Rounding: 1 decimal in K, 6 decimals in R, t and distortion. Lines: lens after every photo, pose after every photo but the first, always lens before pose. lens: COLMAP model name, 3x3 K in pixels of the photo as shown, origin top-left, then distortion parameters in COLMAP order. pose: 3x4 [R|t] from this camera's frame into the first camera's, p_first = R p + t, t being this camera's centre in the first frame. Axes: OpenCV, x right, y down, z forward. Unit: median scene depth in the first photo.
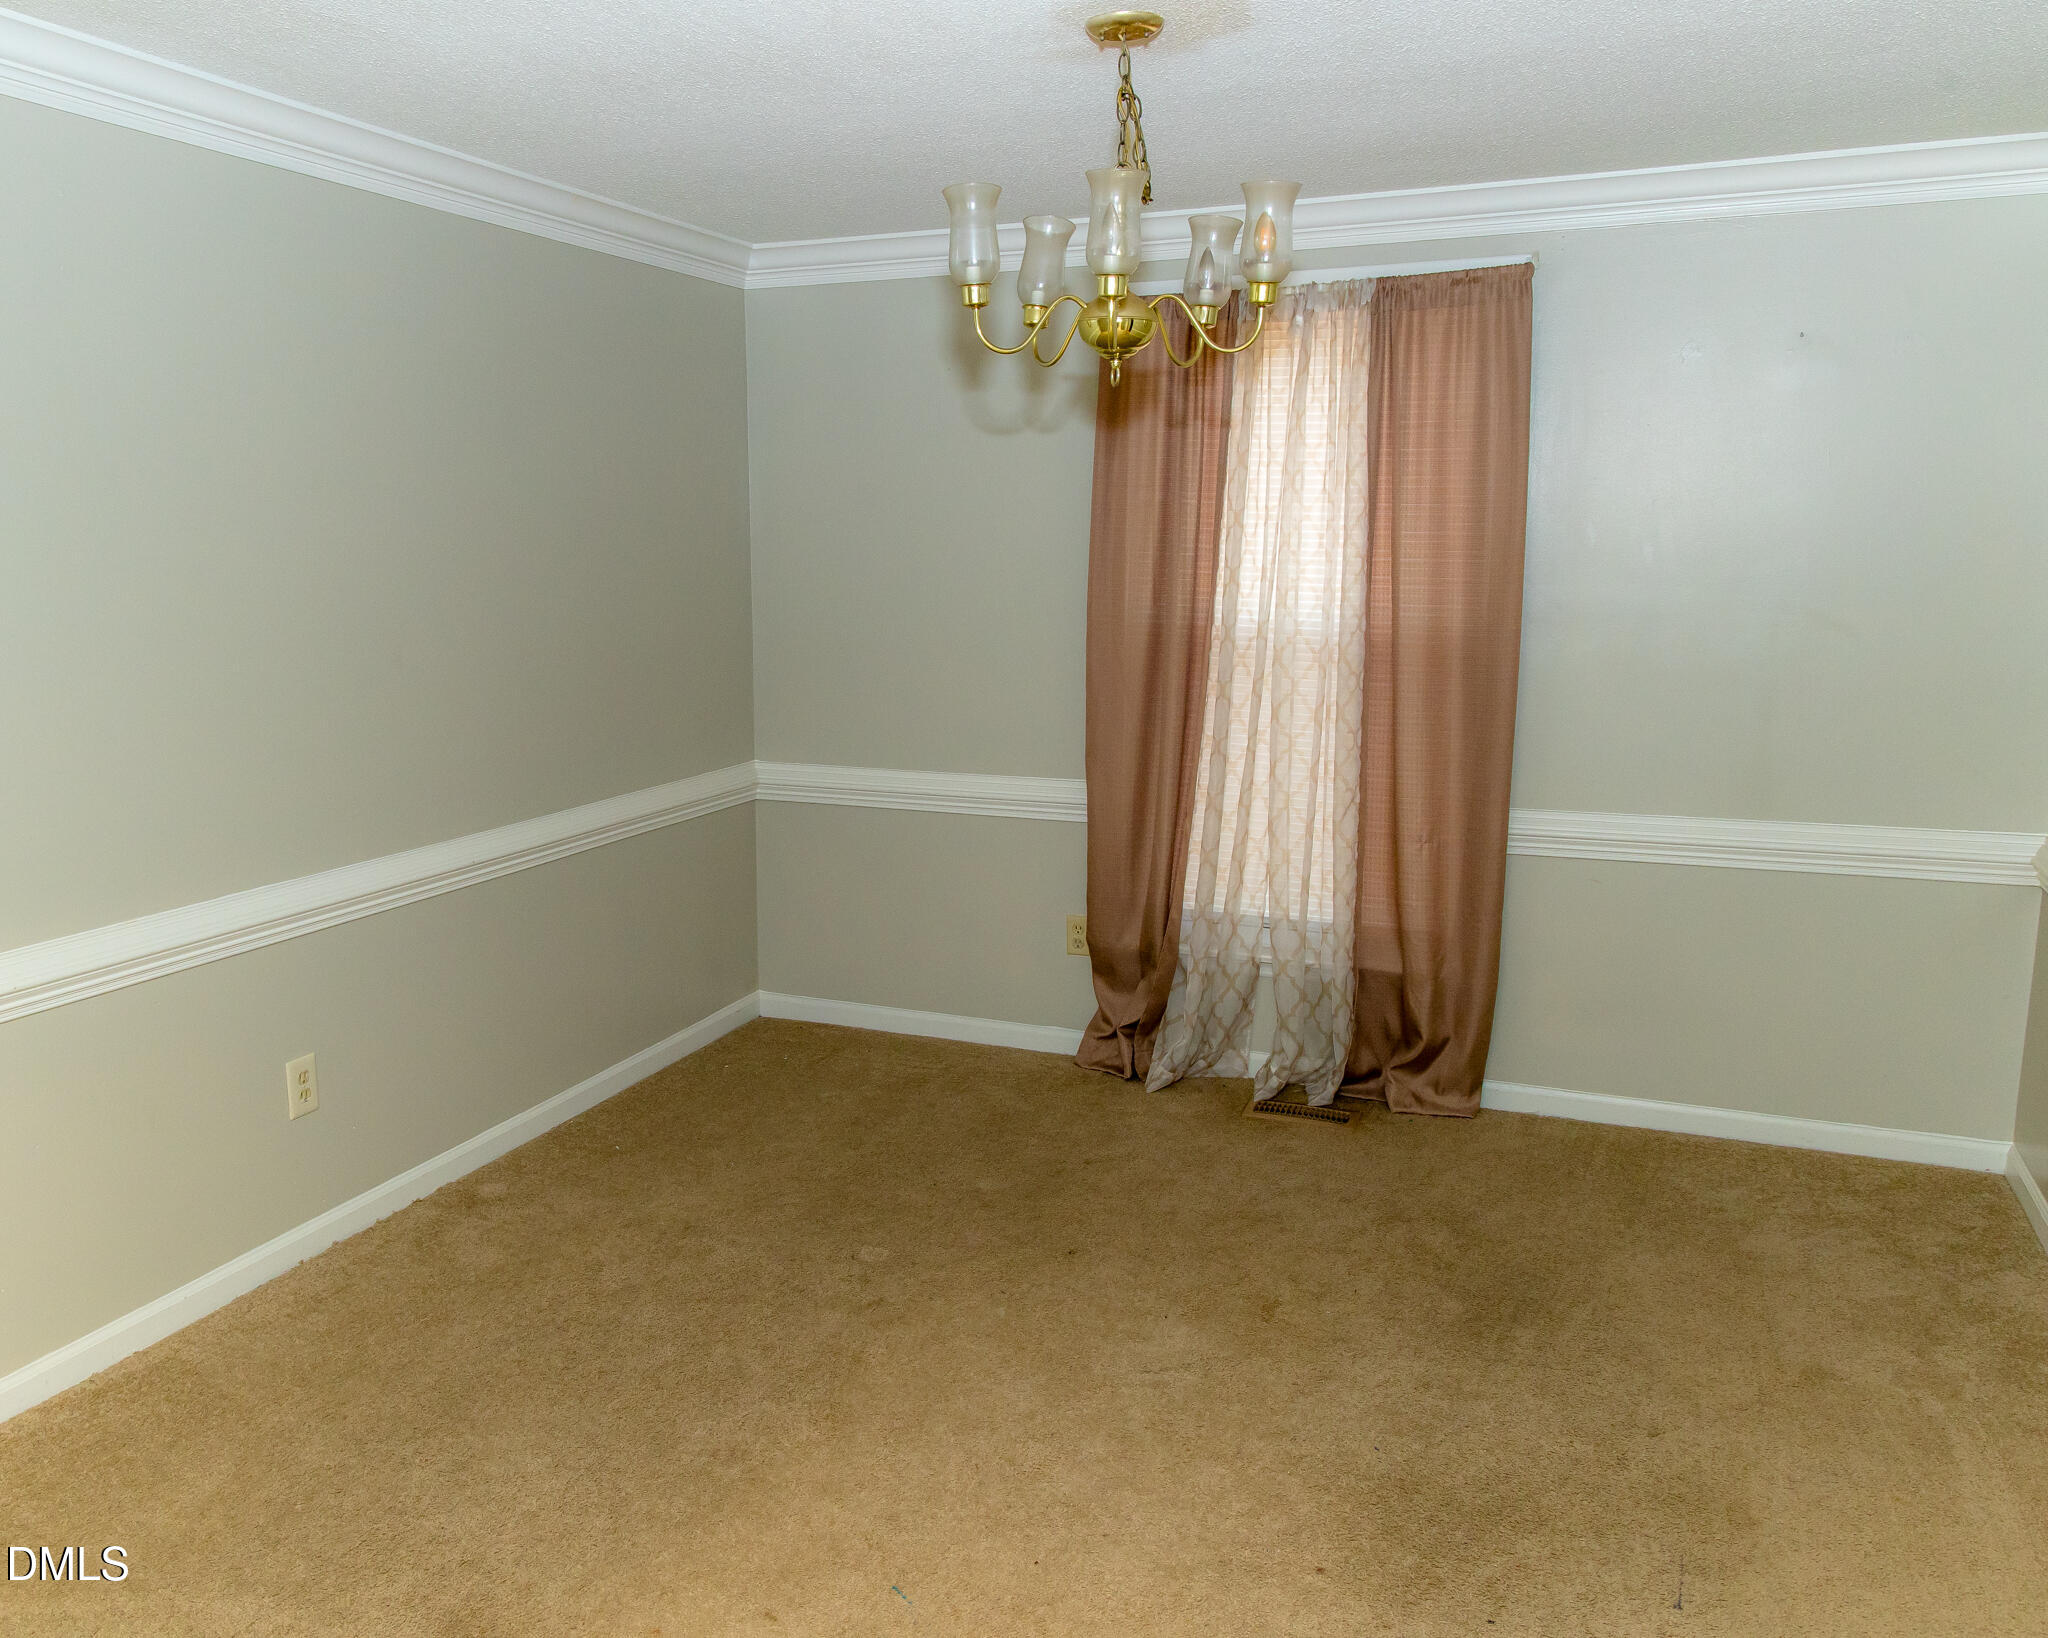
lens RADIAL K [[1586.2, 0, 976.7], [0, 1586.2, 753.0], [0, 0, 1]] dist [-0.004185, 0.001715]
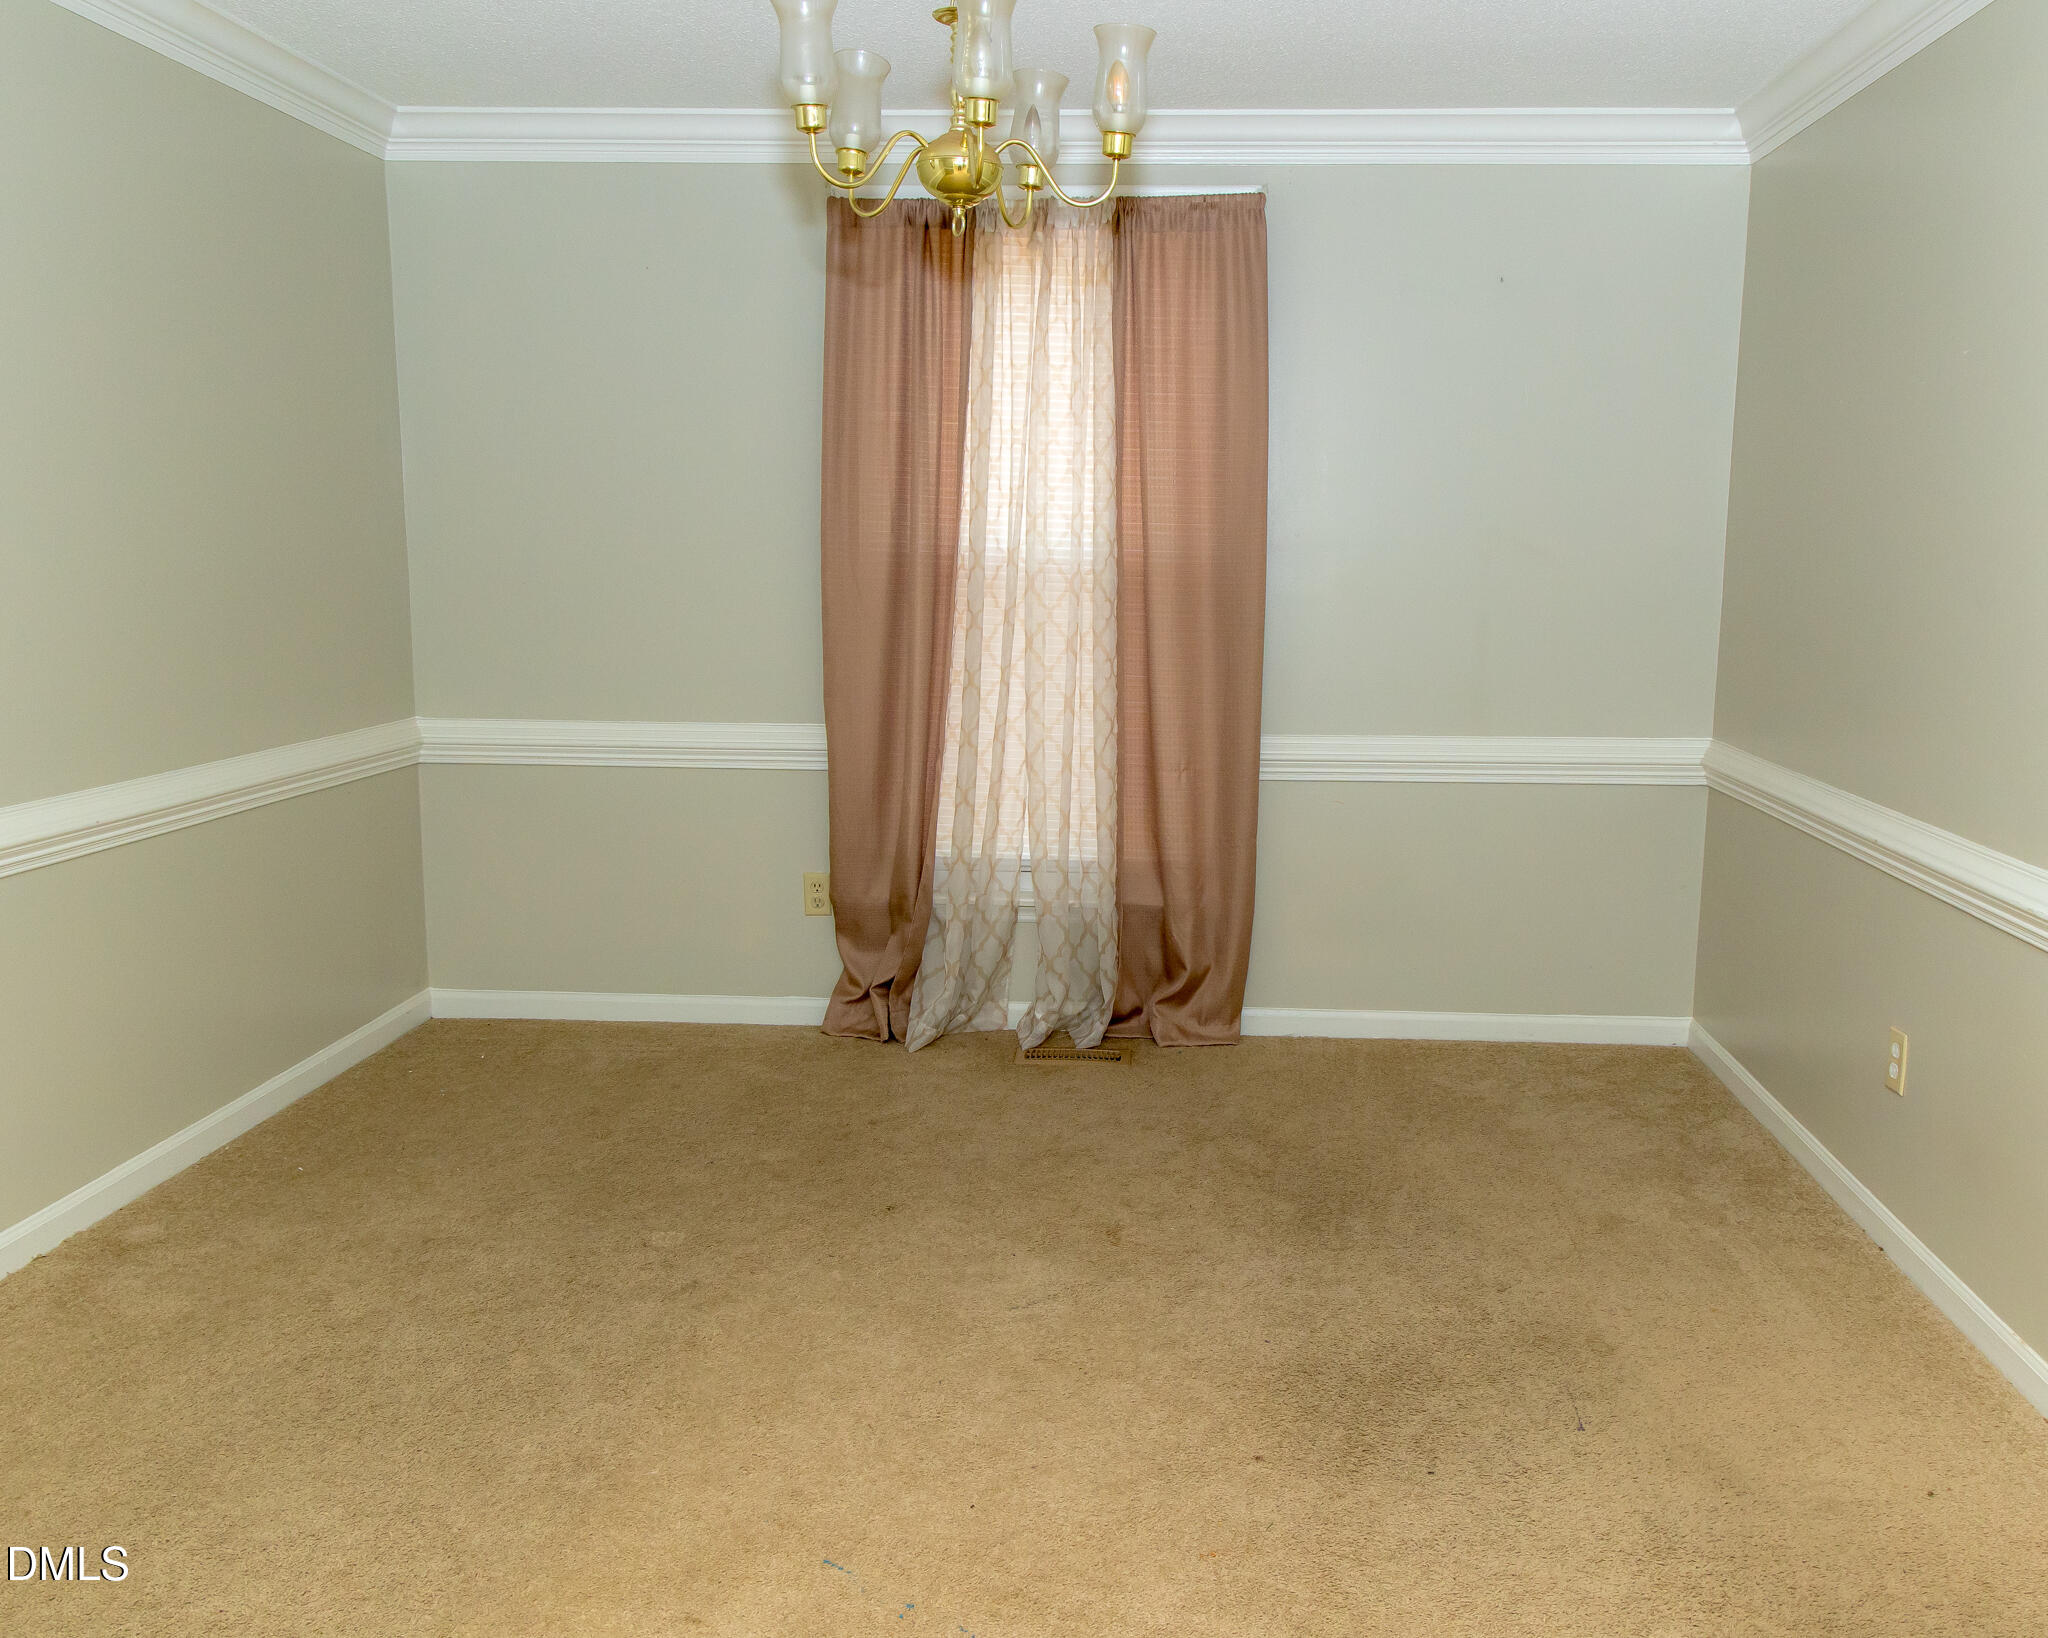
lens RADIAL K [[1637.3, 0, 1024.0], [0, 1637.3, 819.0], [0, 0, 1]] dist [0.006128, 0.000482]
pose [[0.936873, -0.033683, 0.348043, -0.166904], [0.035081, 0.999382, 0.002286, 0.080166], [-0.347905, 0.010068, 0.937476, 0.074811]]
